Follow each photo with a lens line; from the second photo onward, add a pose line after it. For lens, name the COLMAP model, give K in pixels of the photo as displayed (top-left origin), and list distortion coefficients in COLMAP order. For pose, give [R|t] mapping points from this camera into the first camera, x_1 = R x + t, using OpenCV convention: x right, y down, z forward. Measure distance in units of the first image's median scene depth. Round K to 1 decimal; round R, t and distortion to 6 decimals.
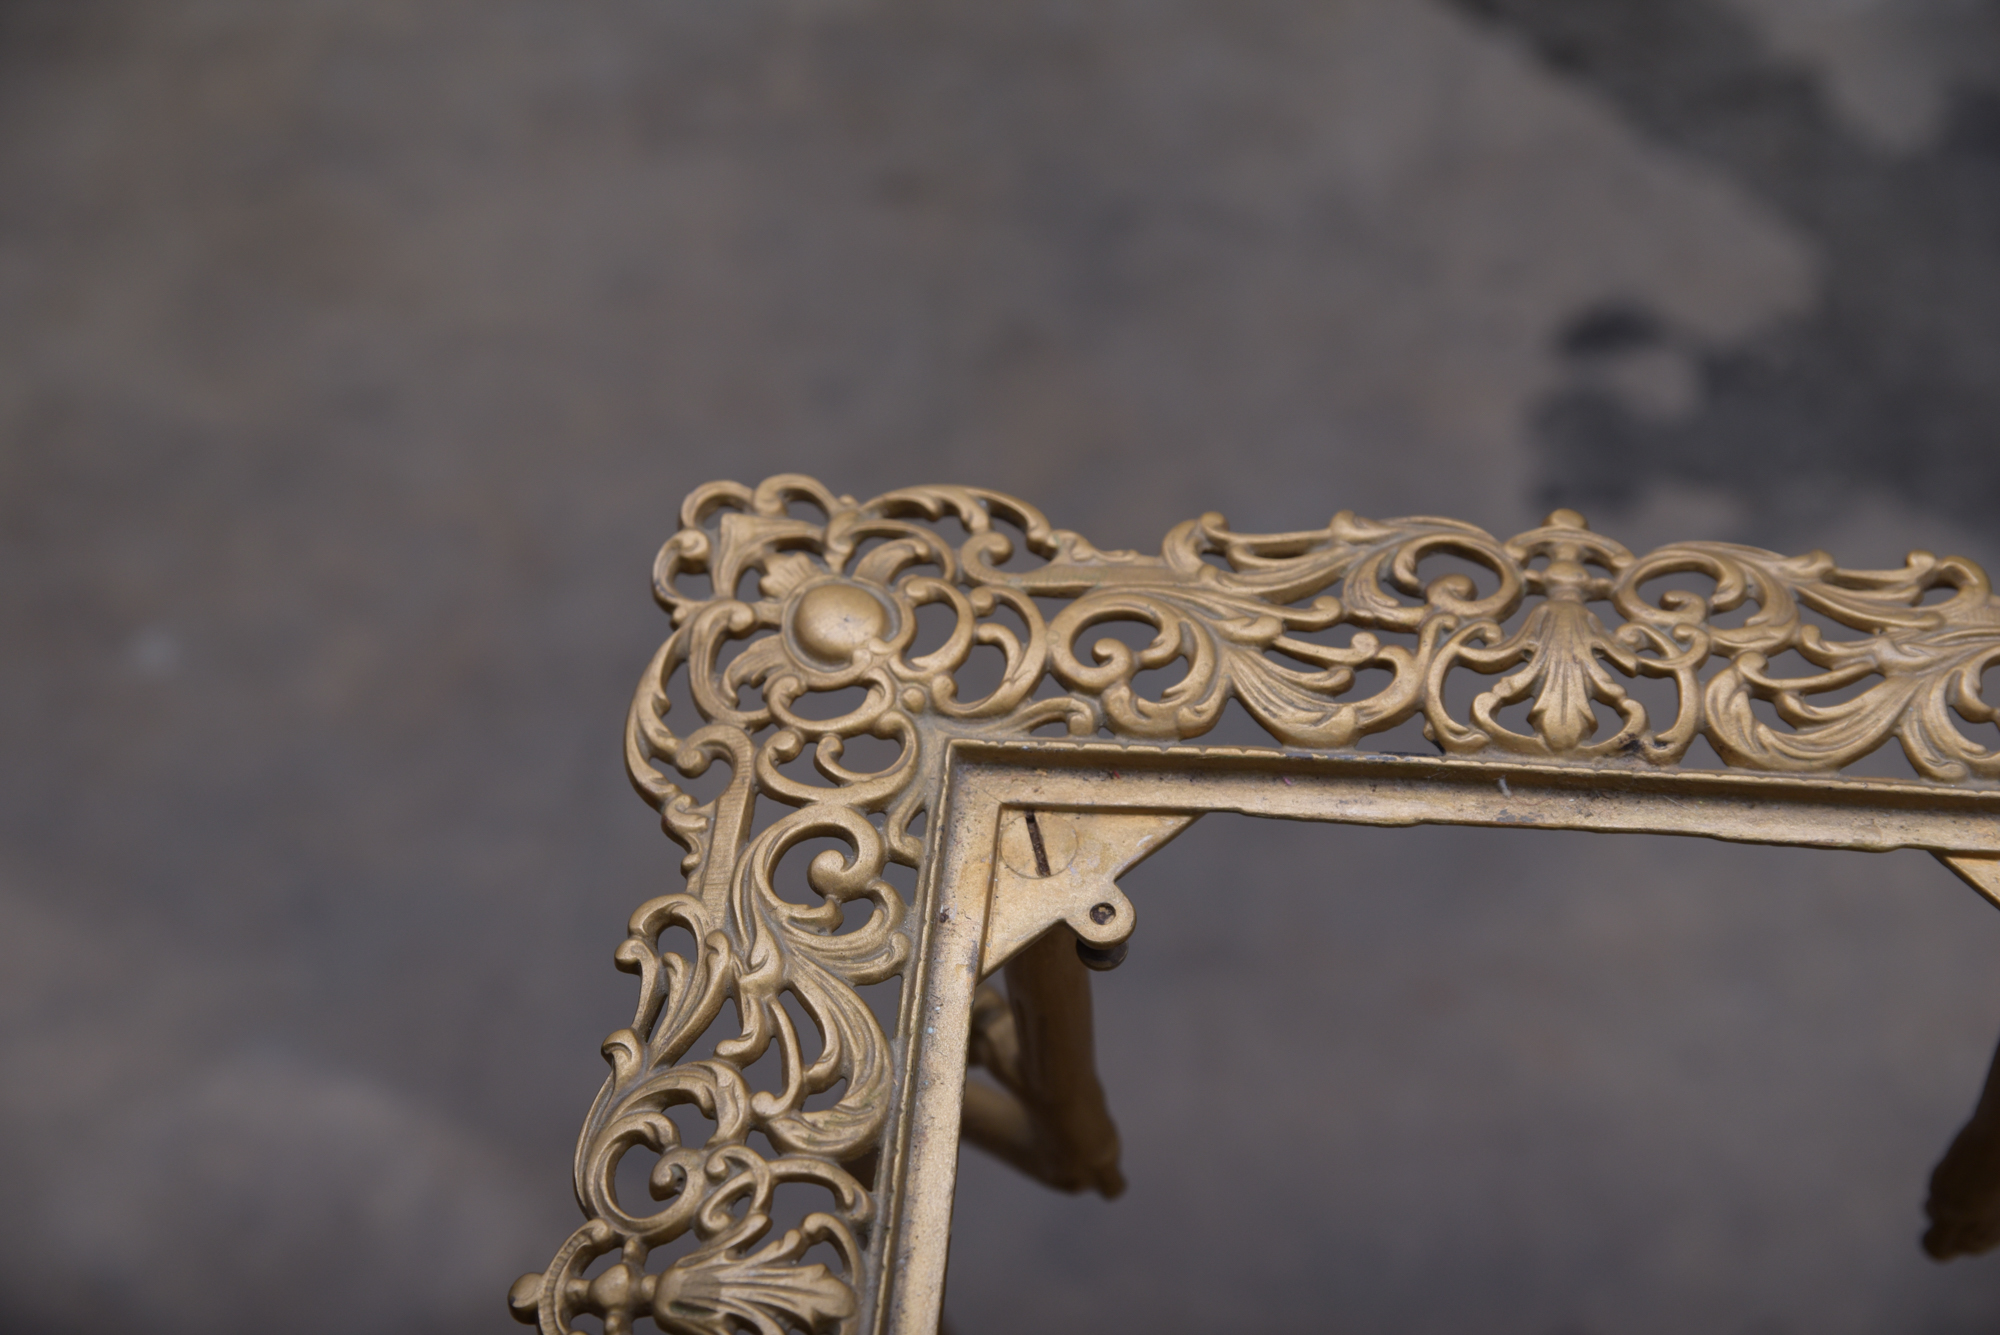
lens RADIAL K [[3294.7, 0, 992.2], [0, 3294.7, 667.2], [0, 0, 1]] dist [0.082806, 0.000000]
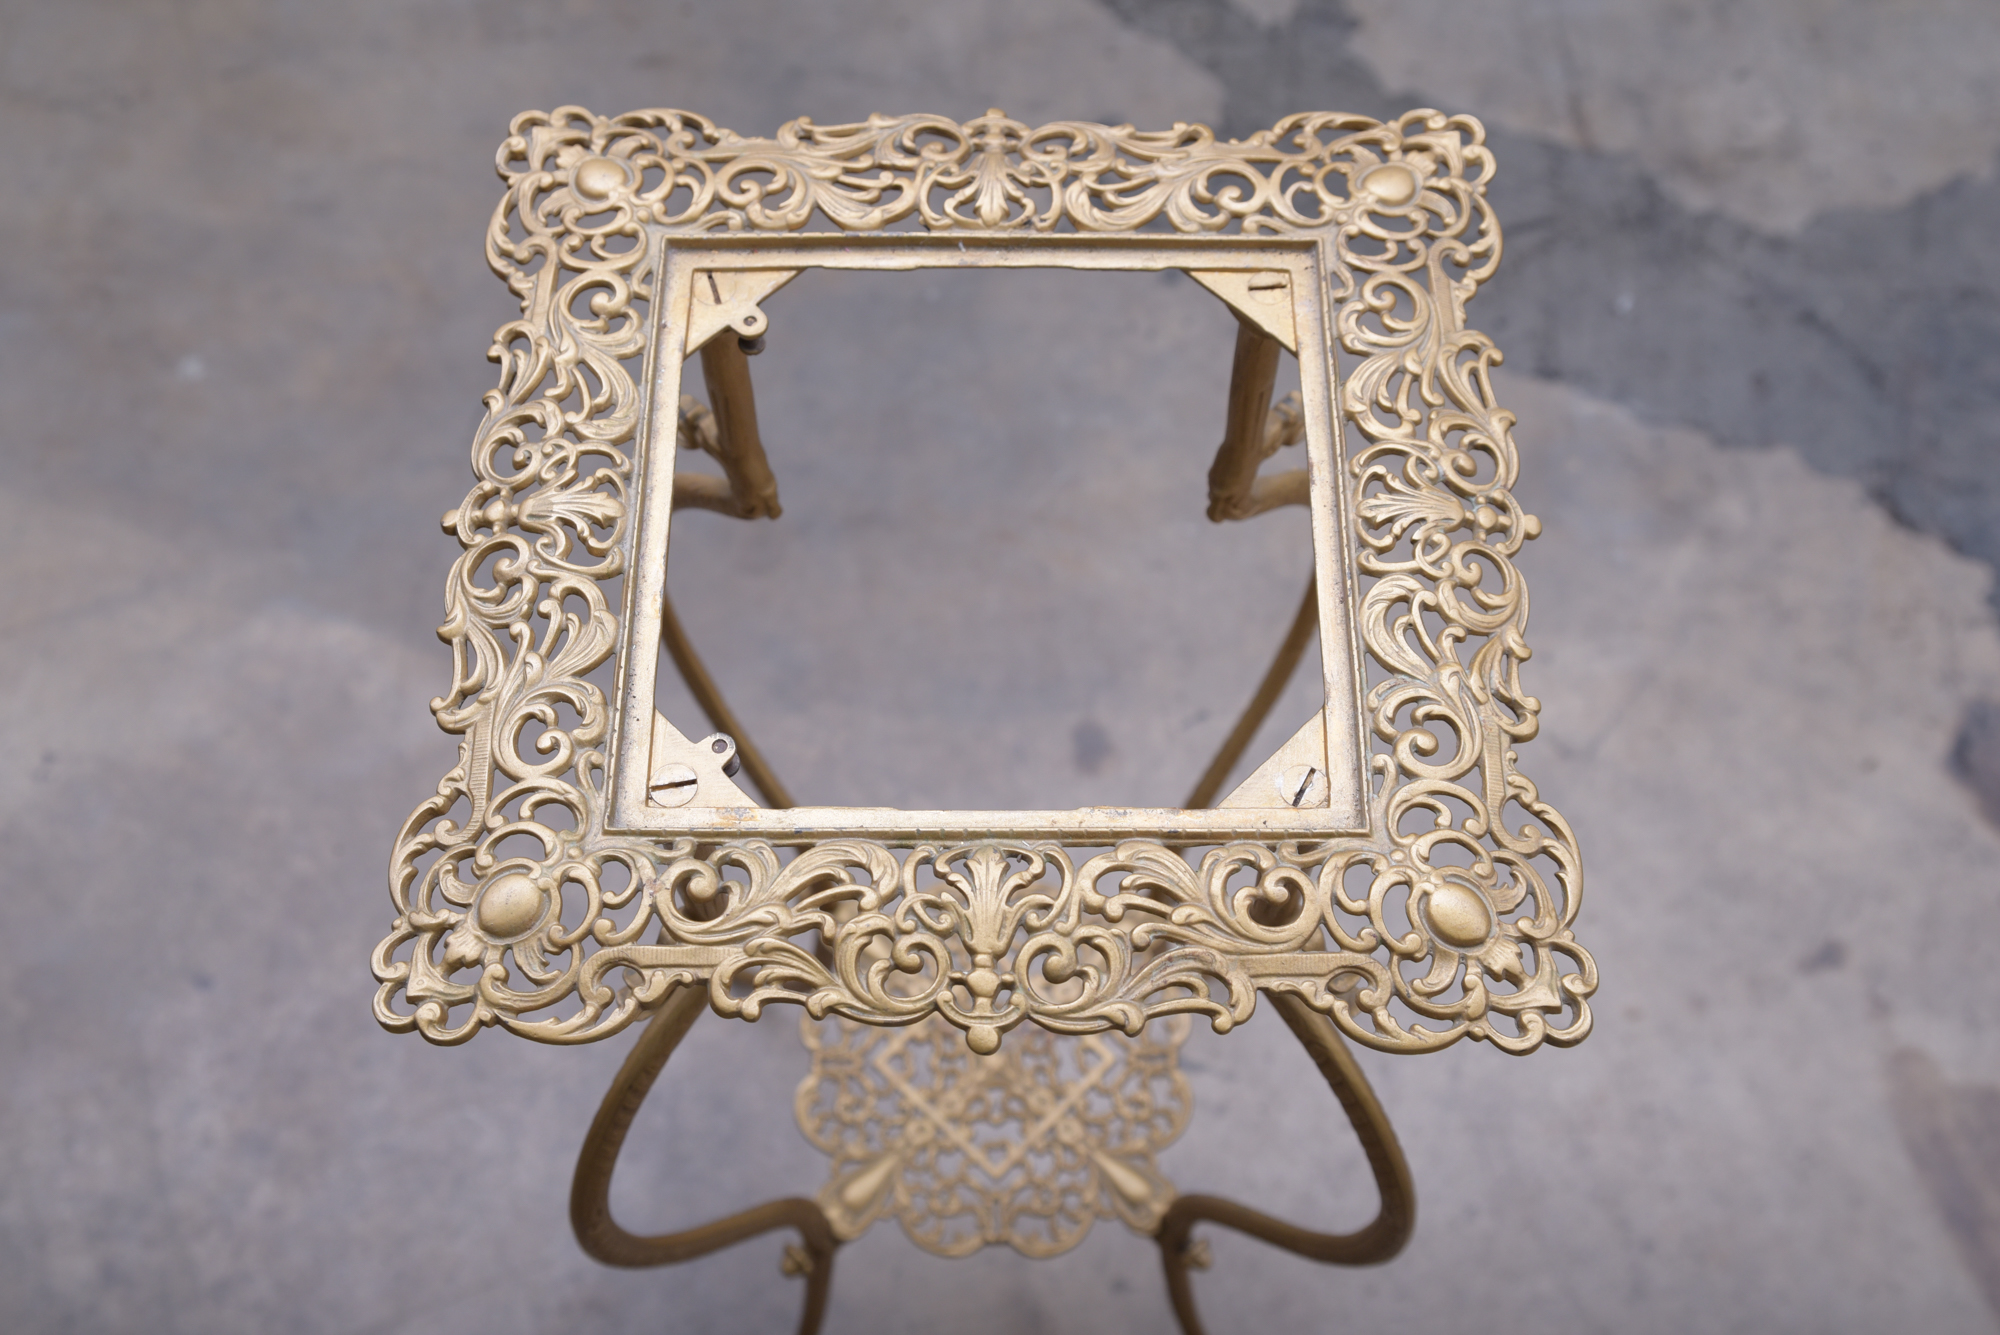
lens RADIAL K [[2267.4, 0, 992.0], [0, 2267.4, 679.7], [0, 0, 1]] dist [0.004459, 0.000000]
pose [[0.994031, -0.052404, 0.095693, 0.035173], [0.044158, 0.995287, 0.086341, 0.167503], [-0.099767, -0.081600, 0.991659, -0.296660]]
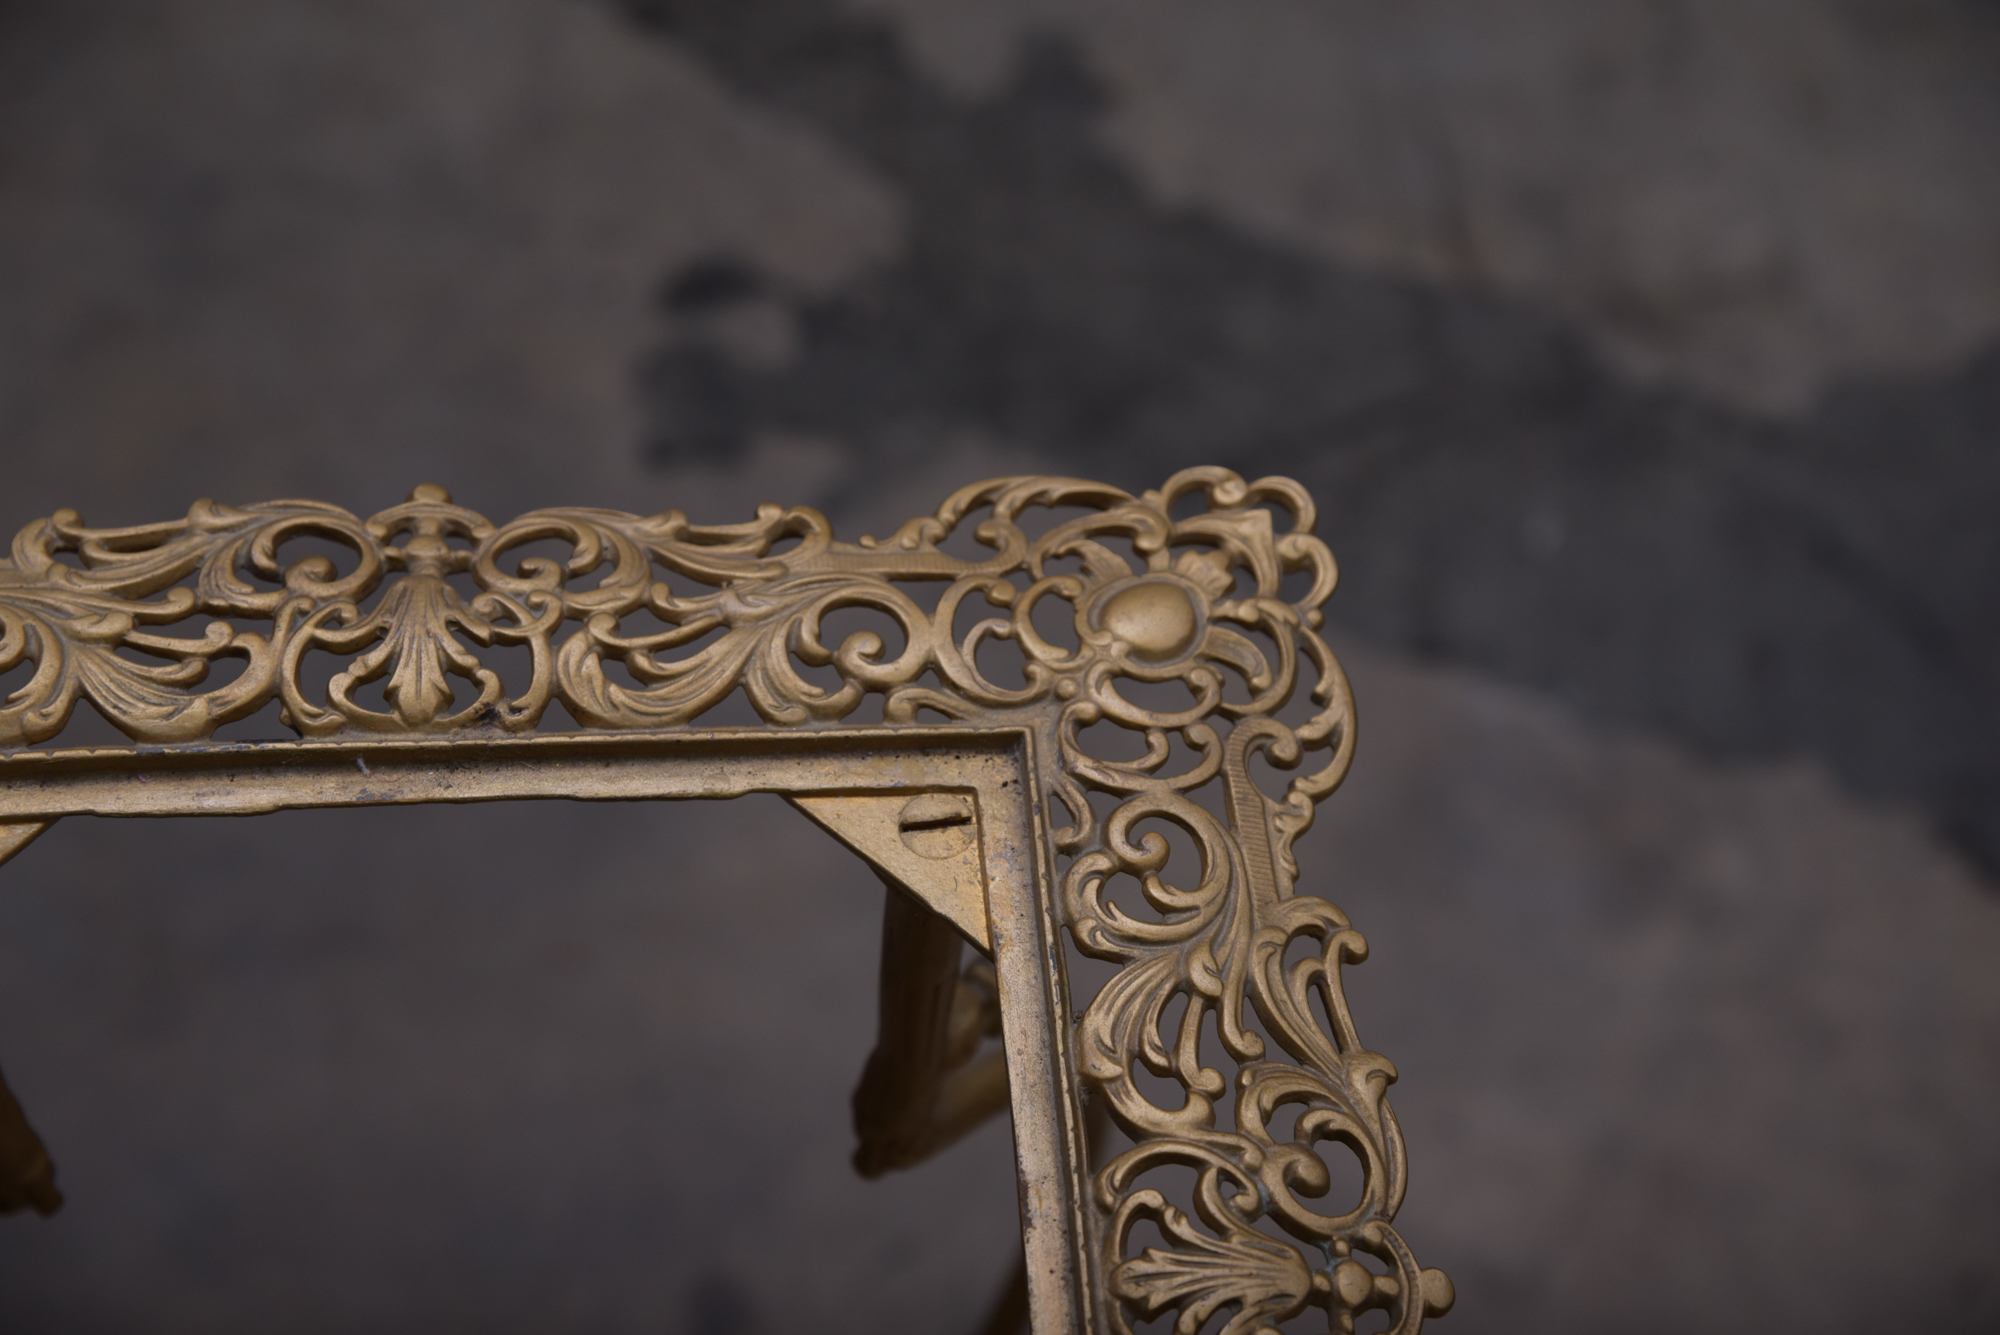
lens RADIAL K [[3294.7, 0, 996.4], [0, 3294.7, 666.0], [0, 0, 1]] dist [0.082806, 0.000000]
pose [[0.975356, -0.076396, 0.206989, 0.135040], [0.073526, 0.997061, 0.021535, -0.001452], [-0.208026, -0.005785, 0.978106, -0.021134]]
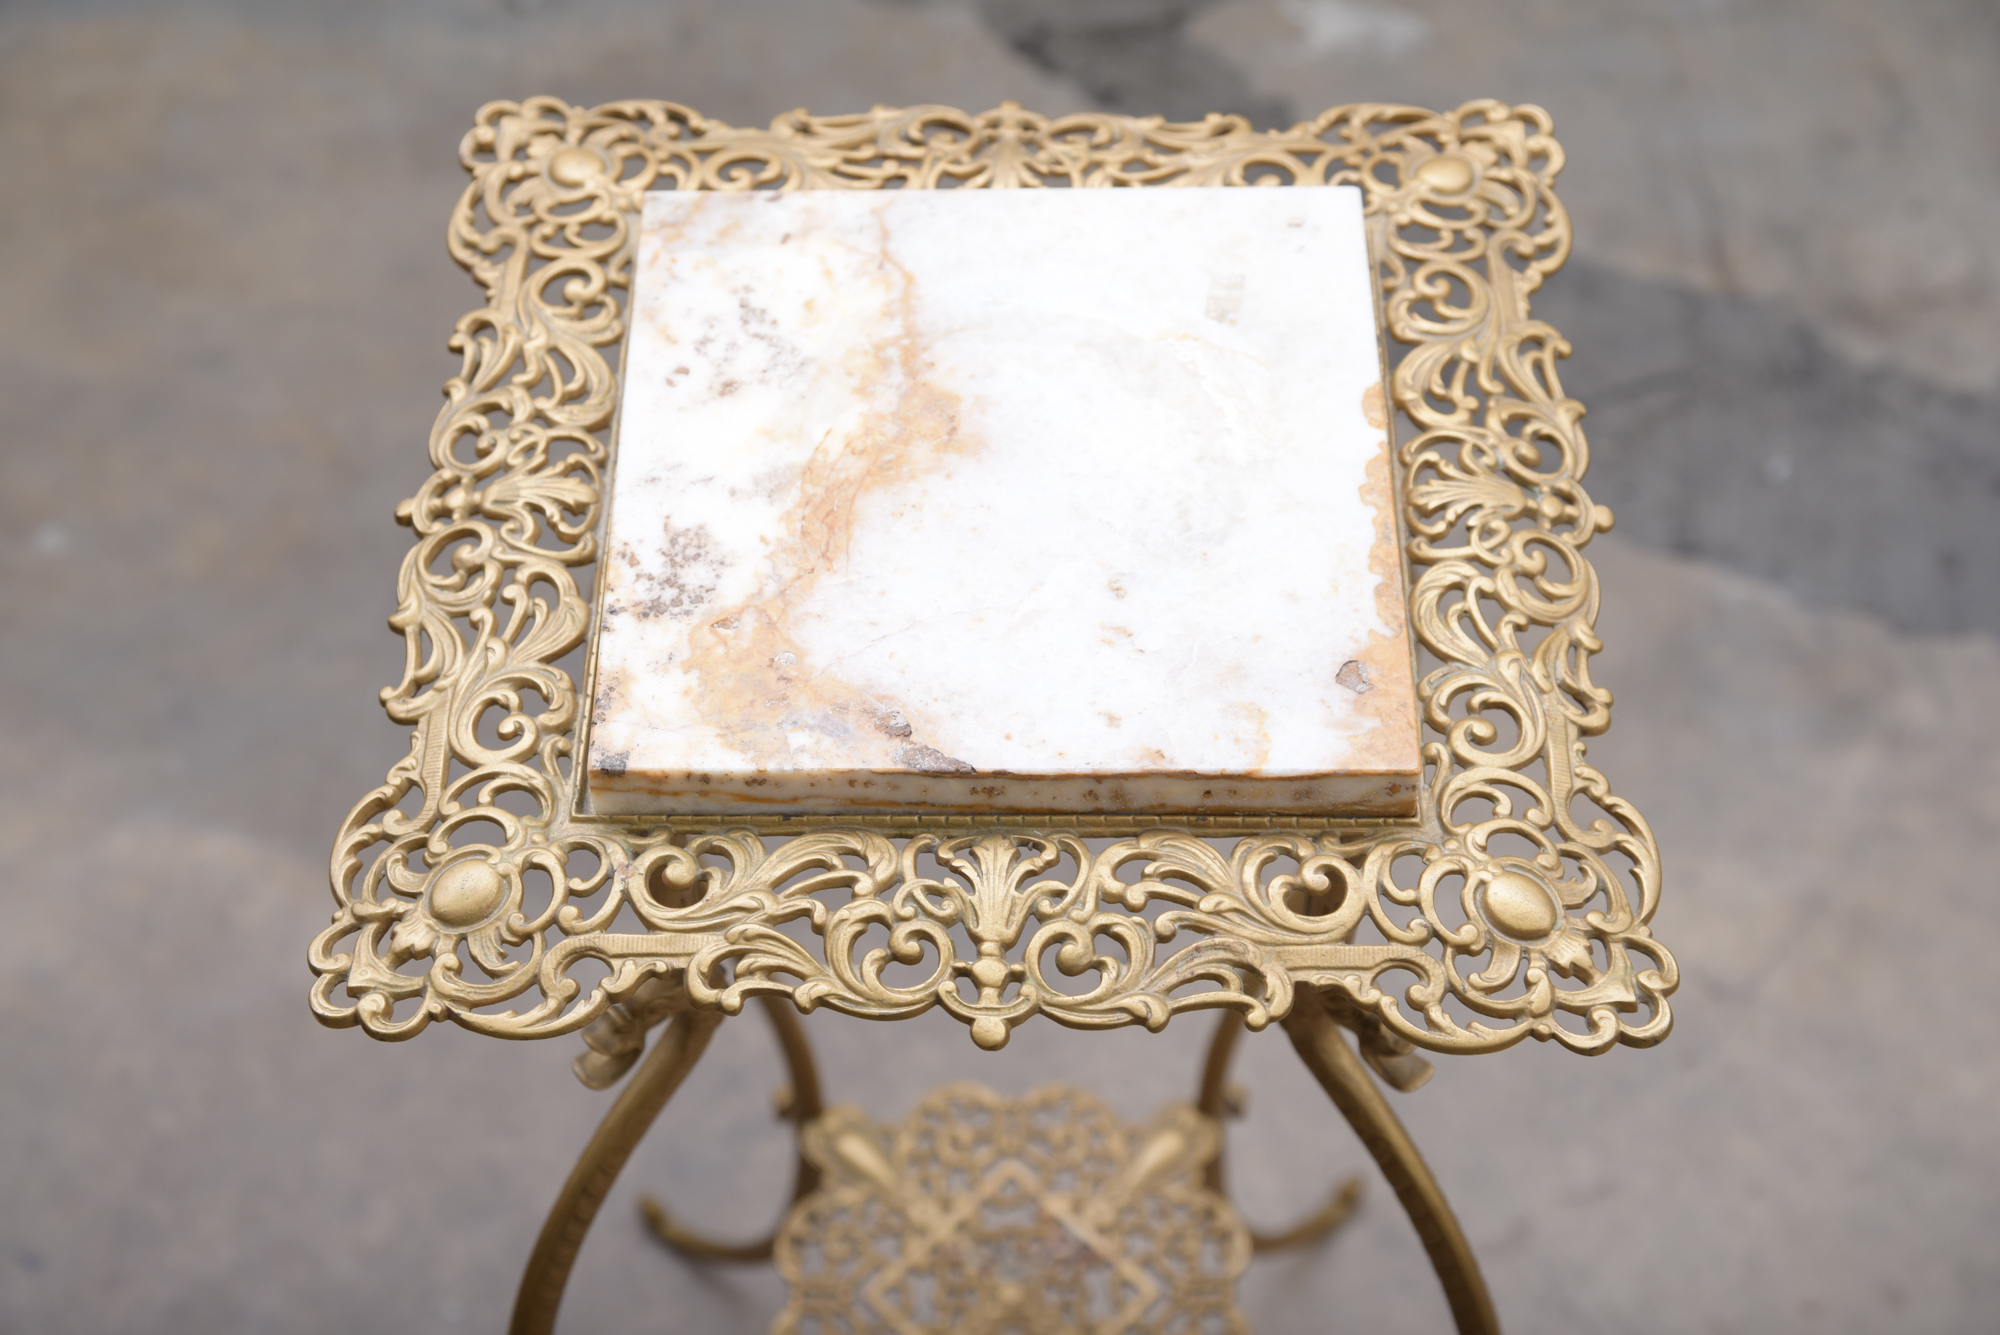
lens RADIAL K [[2965.7, 0, 988.7], [0, 2965.7, 698.6], [0, 0, 1]] dist [0.080537, 0.000000]
pose [[0.995294, -0.035046, 0.090345, 0.015887], [0.040425, 0.997473, -0.058421, 0.357801], [-0.088069, 0.061798, 0.994196, -0.505766]]
